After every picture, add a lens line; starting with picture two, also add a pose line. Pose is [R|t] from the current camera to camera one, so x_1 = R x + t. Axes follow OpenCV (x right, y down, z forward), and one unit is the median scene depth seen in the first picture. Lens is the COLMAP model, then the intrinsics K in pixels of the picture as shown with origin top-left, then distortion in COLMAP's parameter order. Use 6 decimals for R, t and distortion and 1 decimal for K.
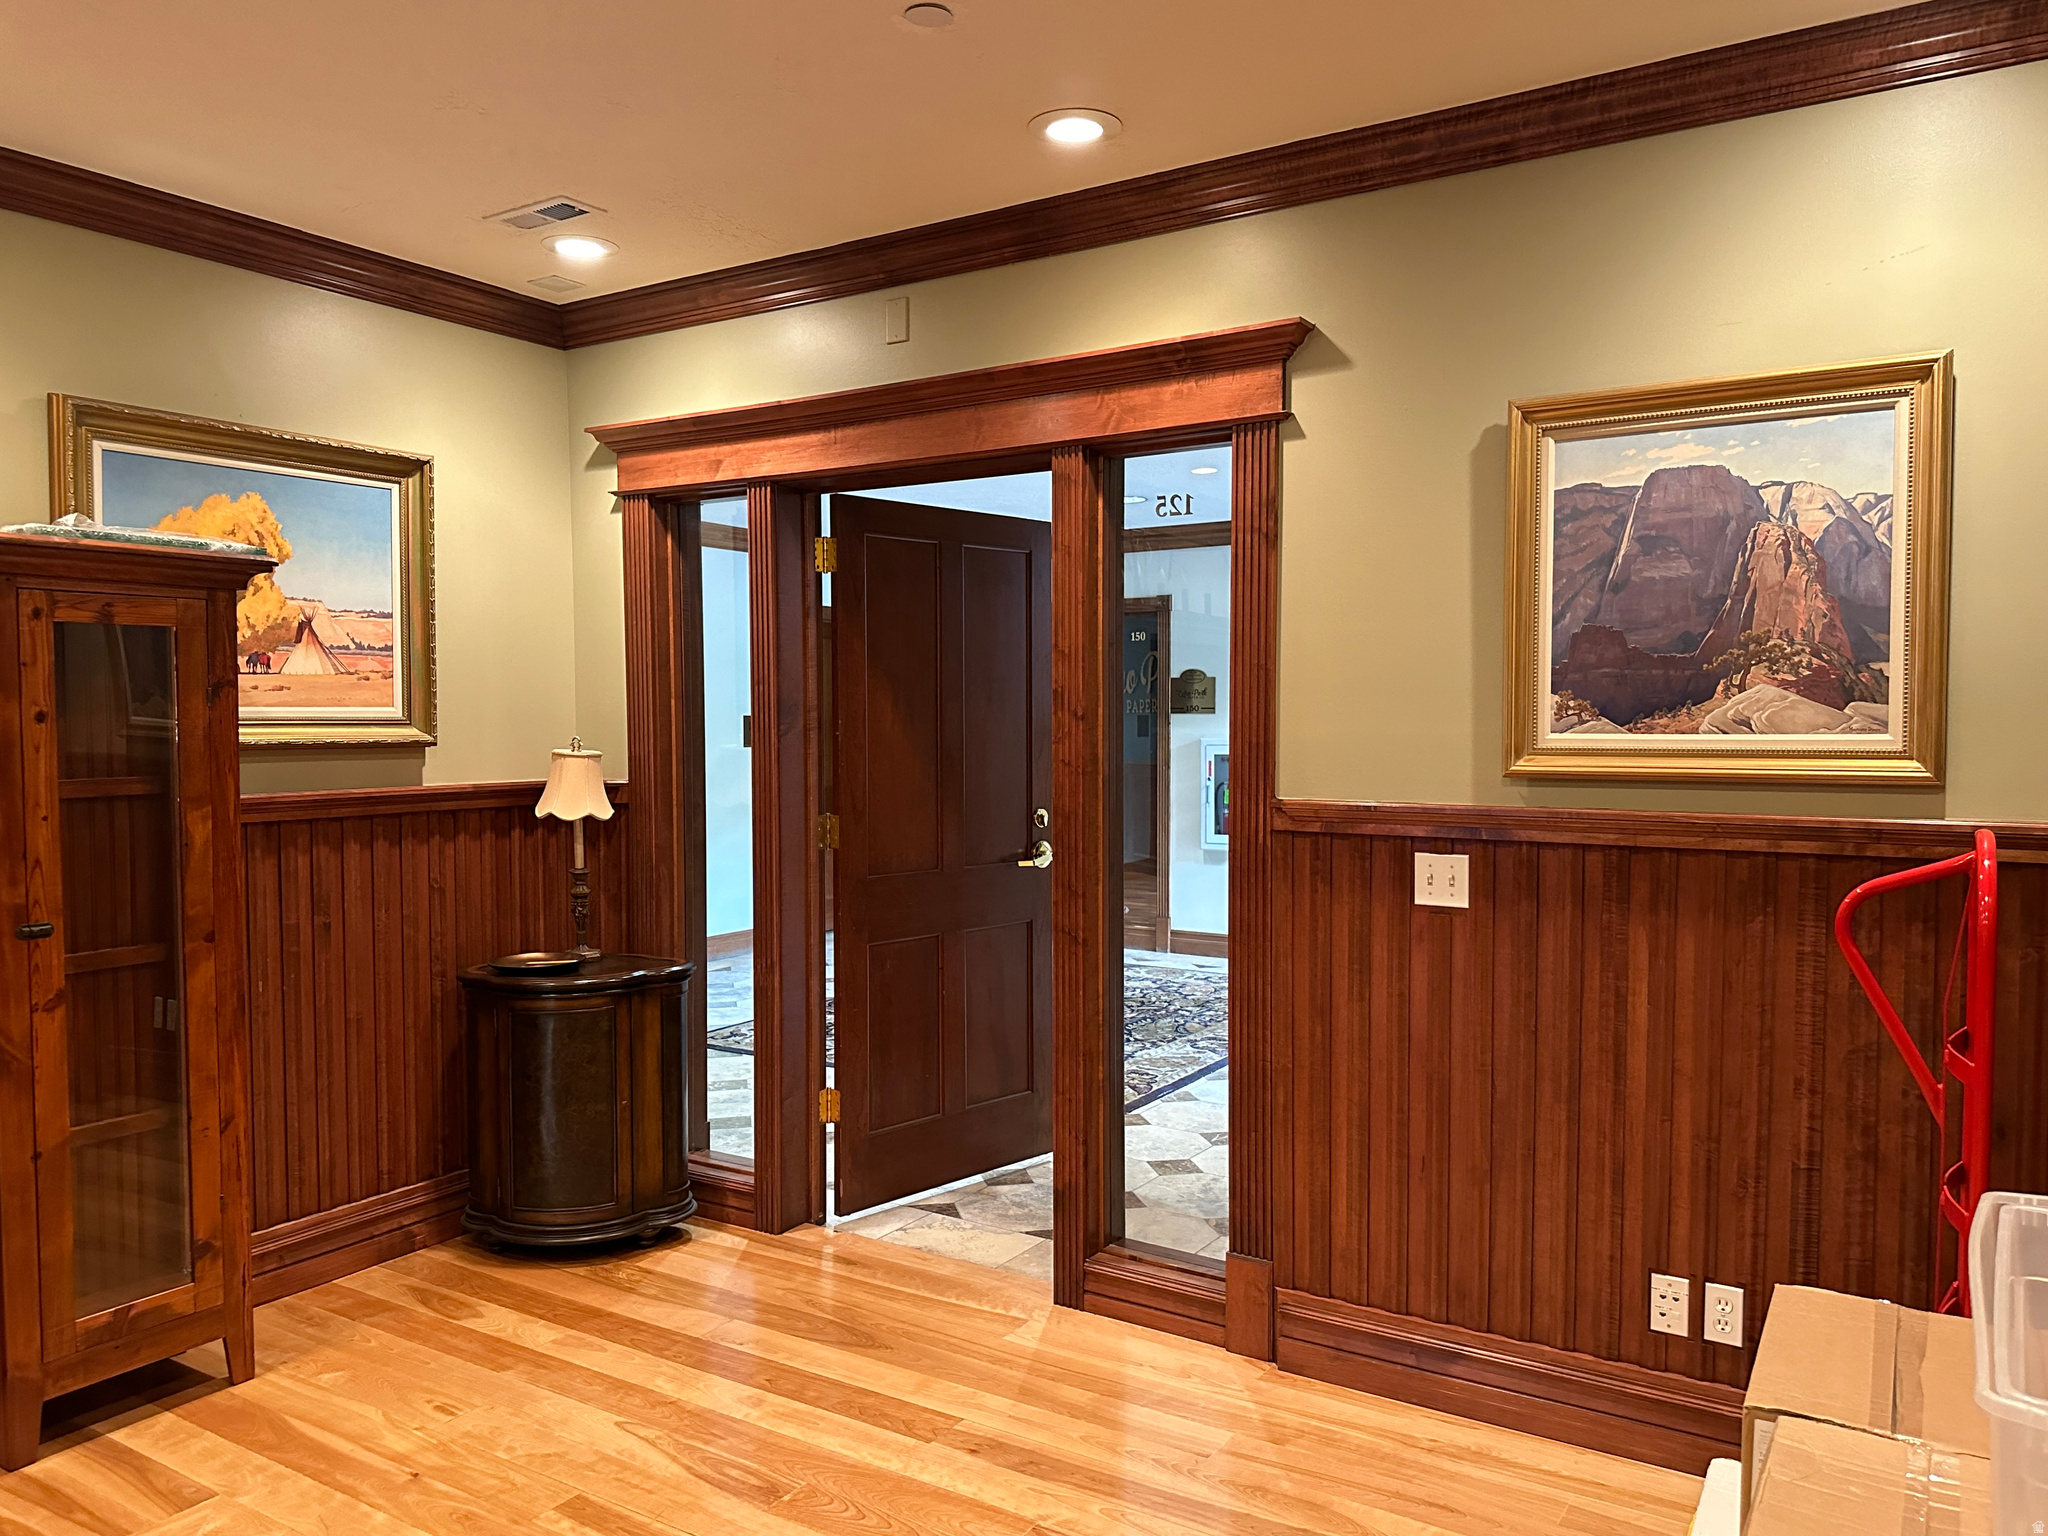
lens RADIAL K [[1497.2, 0, 1004.6], [0, 1497.2, 746.8], [0, 0, 1]] dist [0.053292, -0.070111]
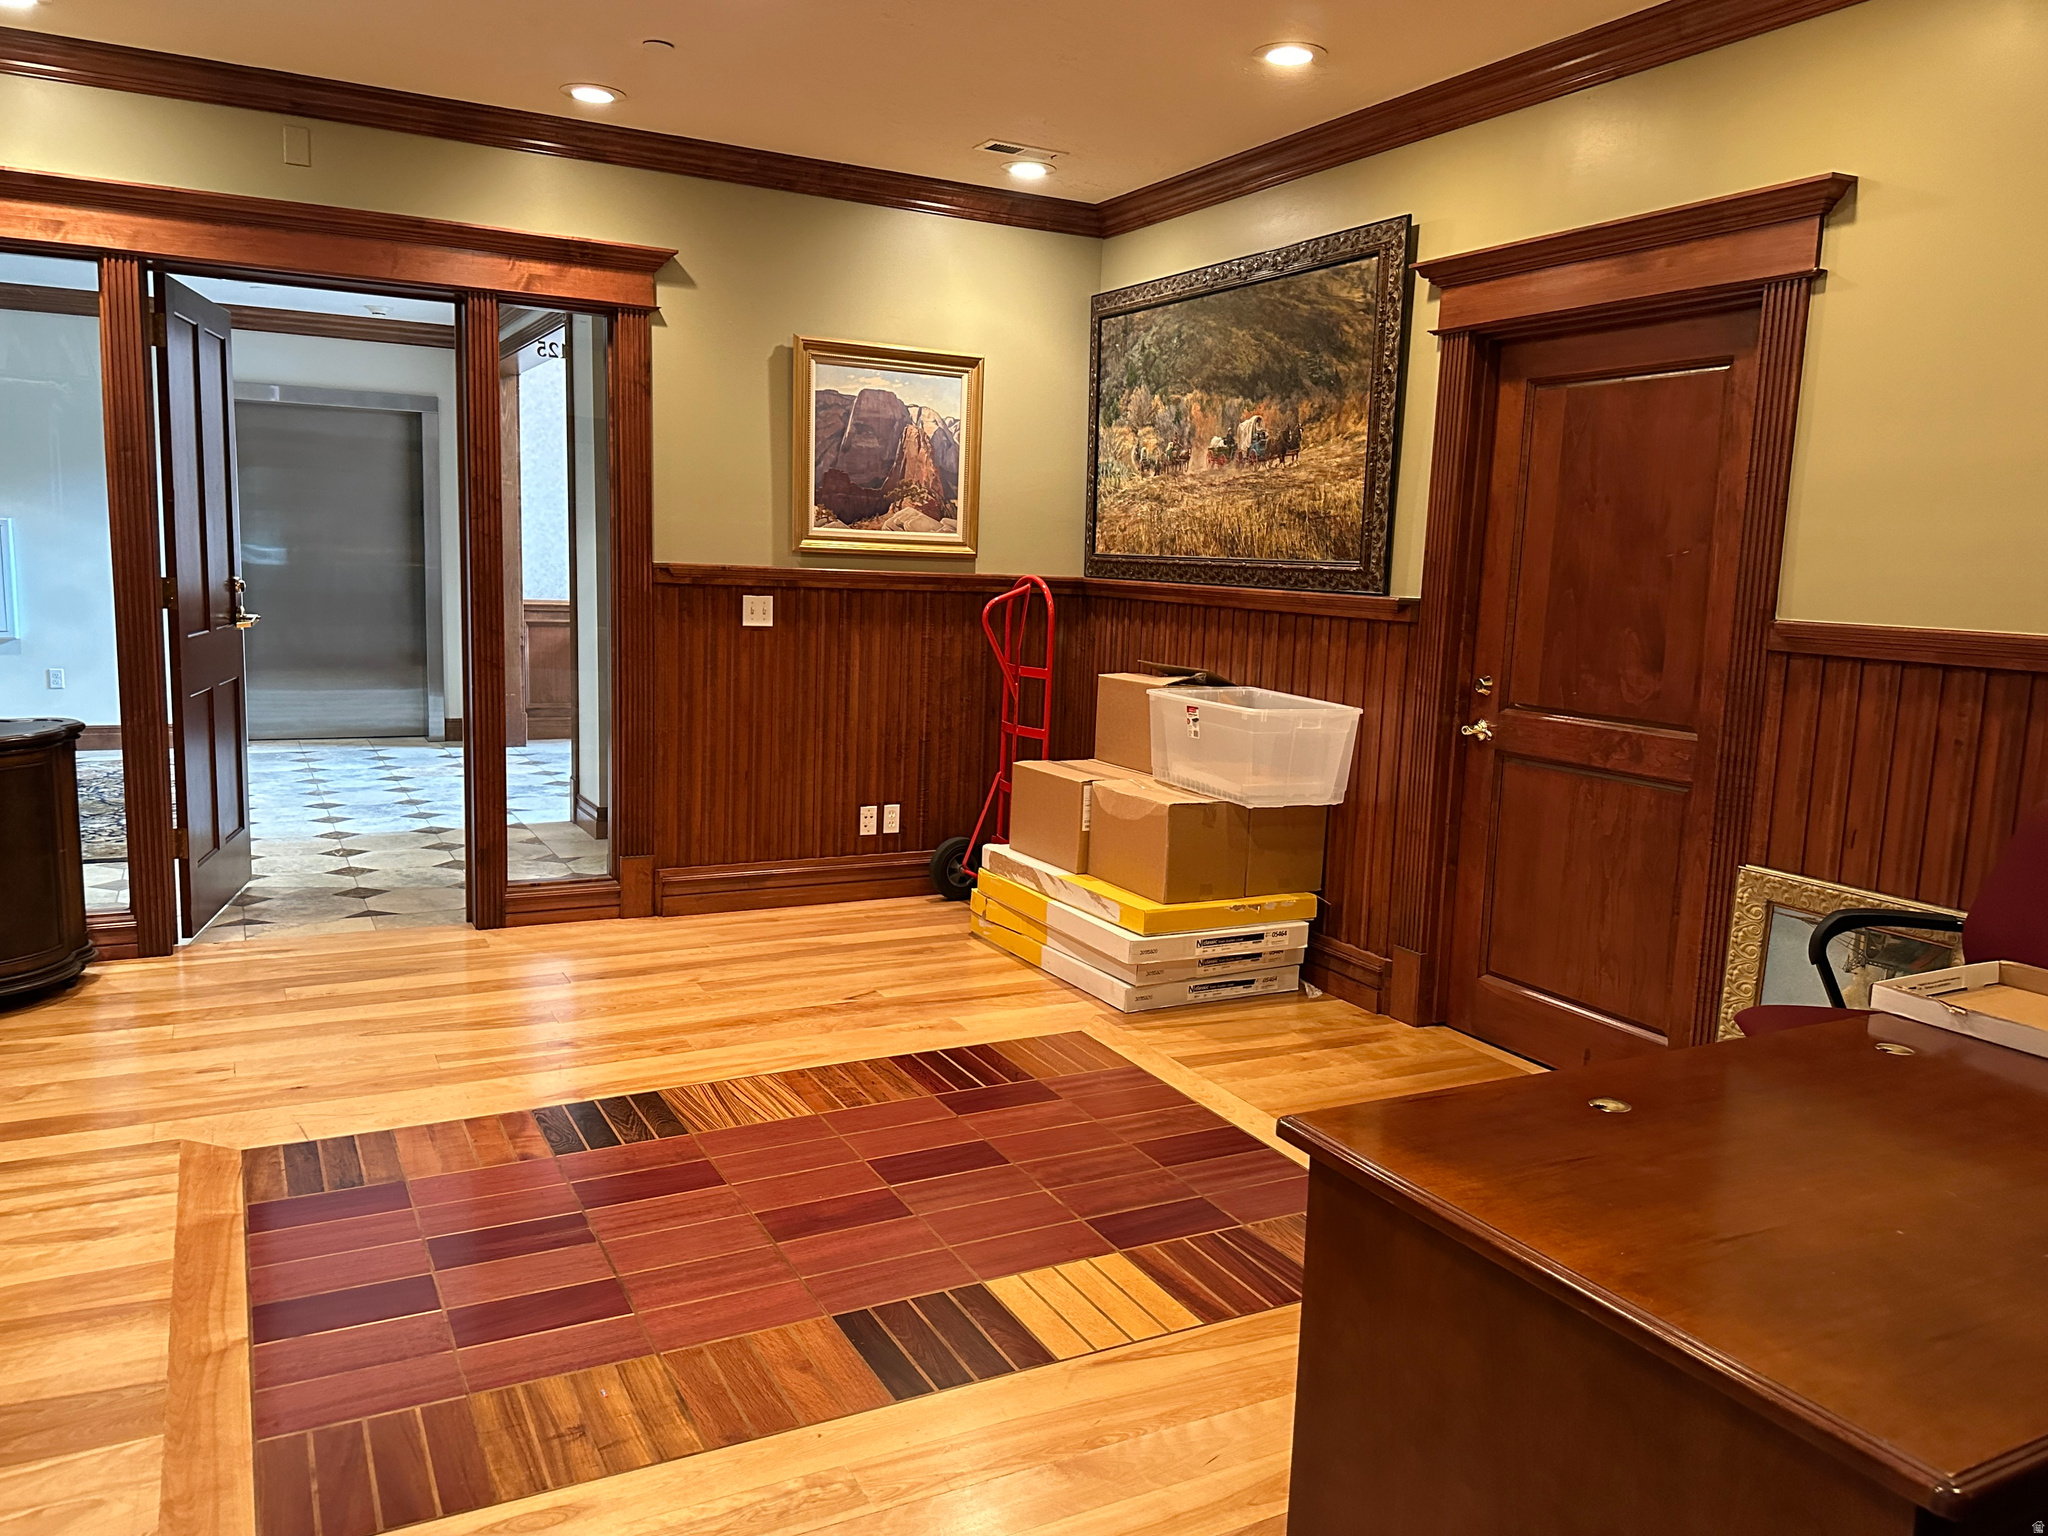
lens RADIAL K [[1501.8, 0, 1022.6], [0, 1501.8, 752.5], [0, 0, 1]] dist [0.078701, -0.106875]
pose [[0.478513, -0.092493, 0.873195, -1.085693], [-0.020500, 0.992989, 0.116416, 0.042155], [-0.877841, -0.073607, 0.473262, -0.098062]]
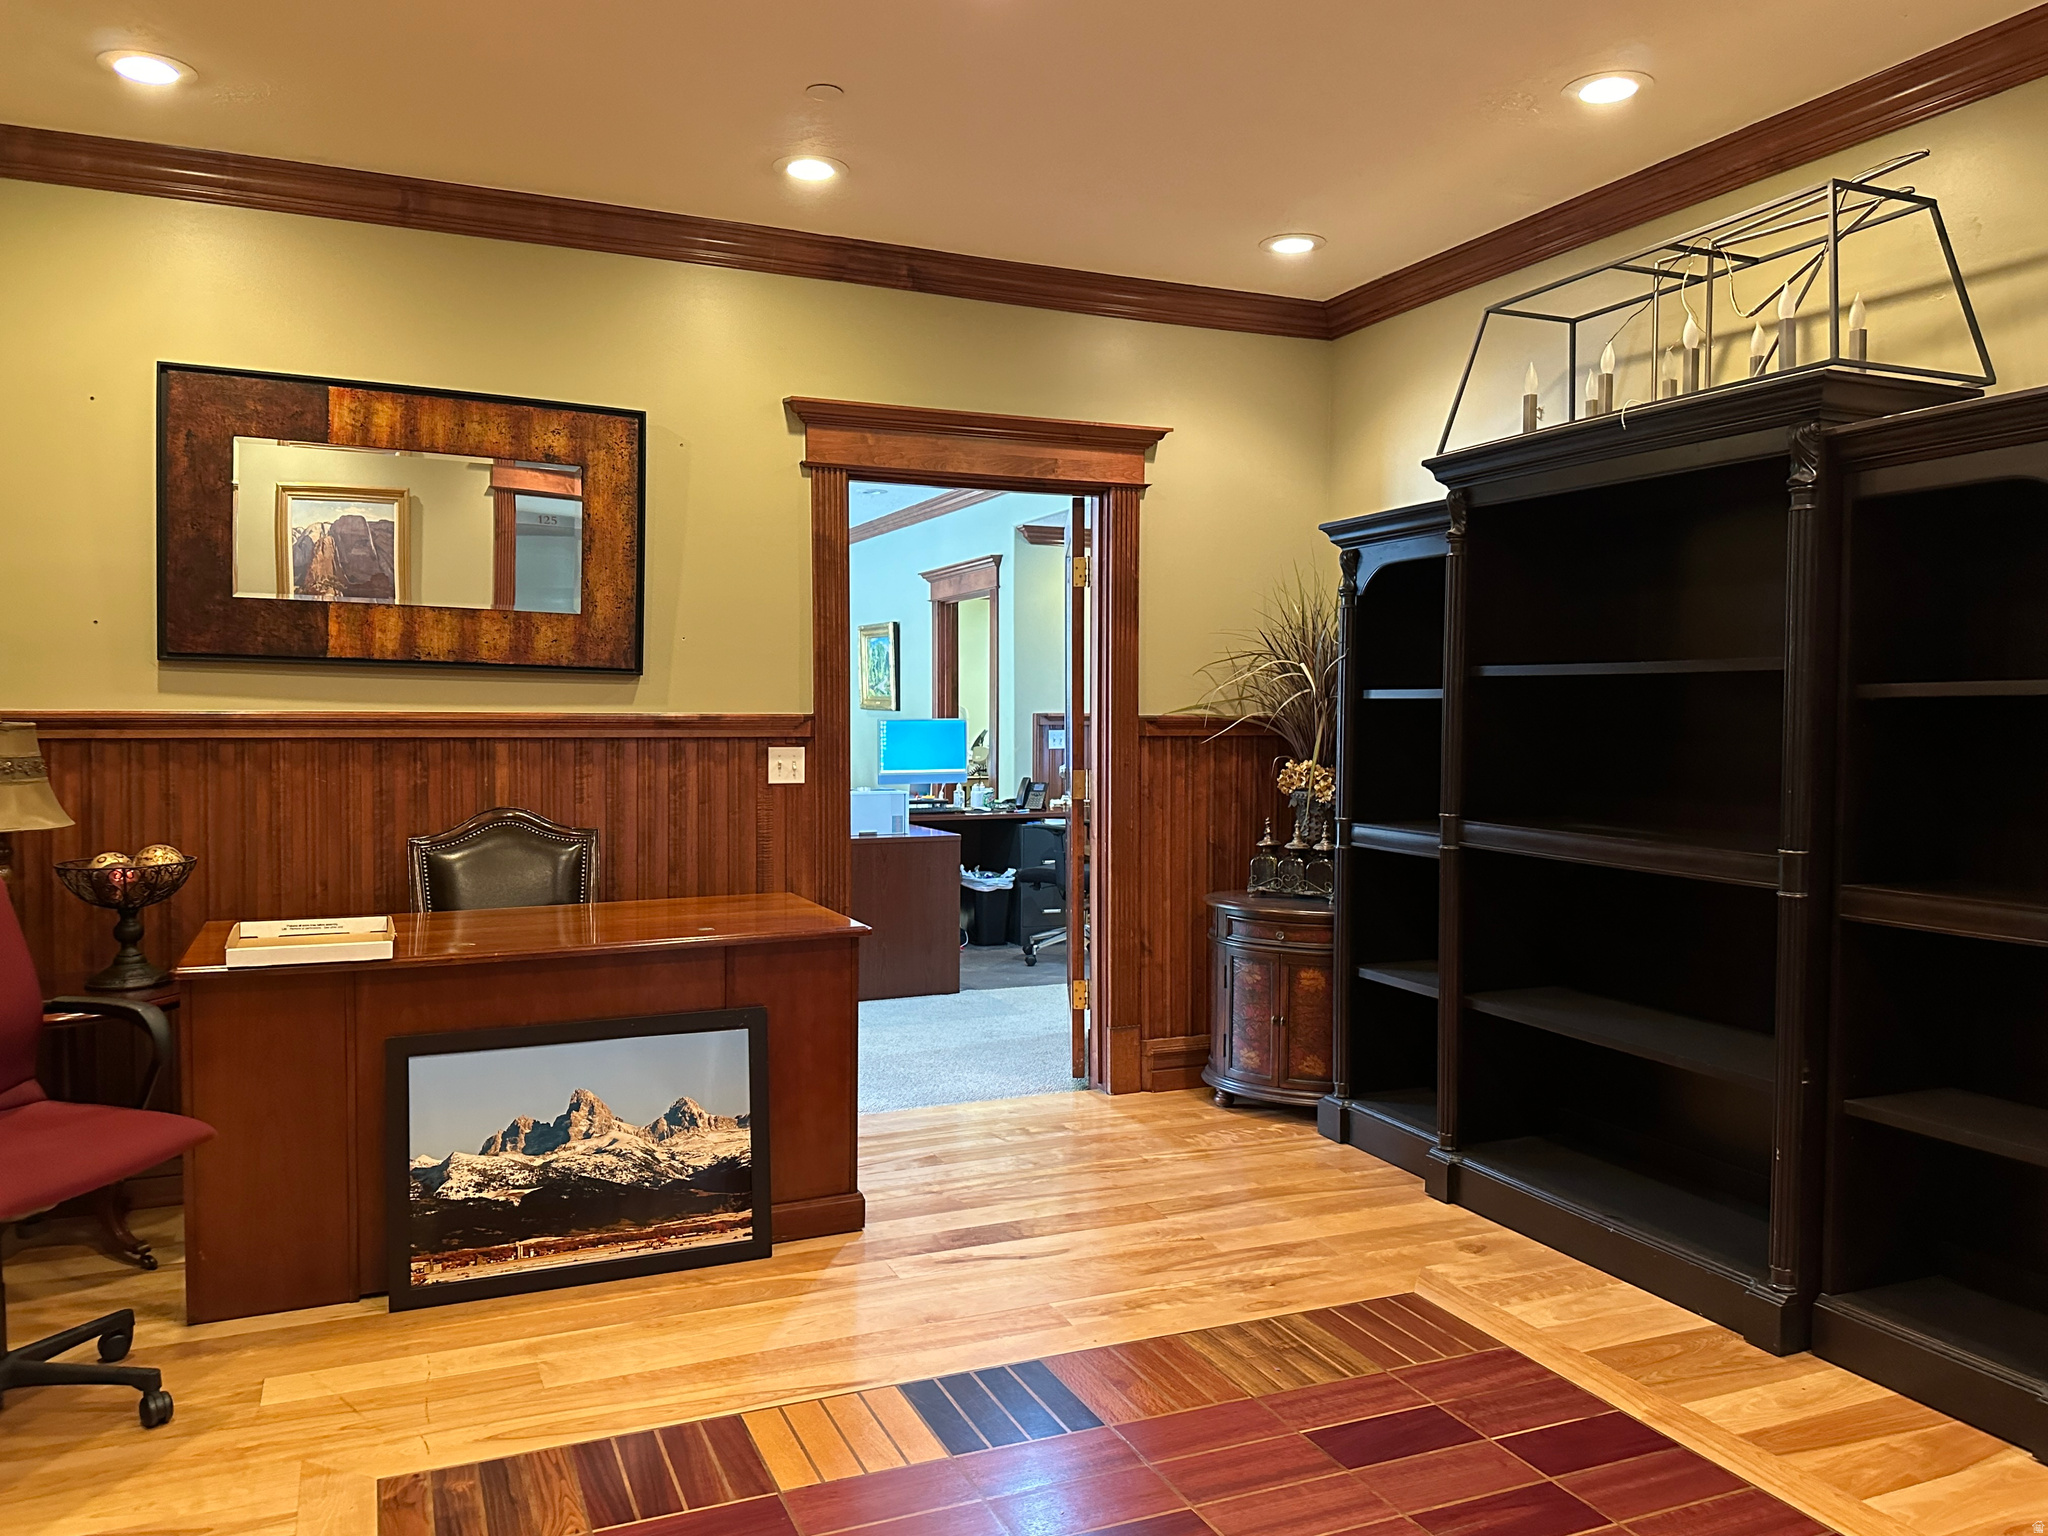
lens RADIAL K [[1501.8, 0, 1022.6], [0, 1501.8, 752.5], [0, 0, 1]] dist [0.078701, -0.106875]
pose [[-0.544806, 0.027515, -0.838111, 0.314625], [-0.020723, 0.998715, 0.046258, 0.033484], [0.838306, 0.042570, -0.543535, 0.788489]]
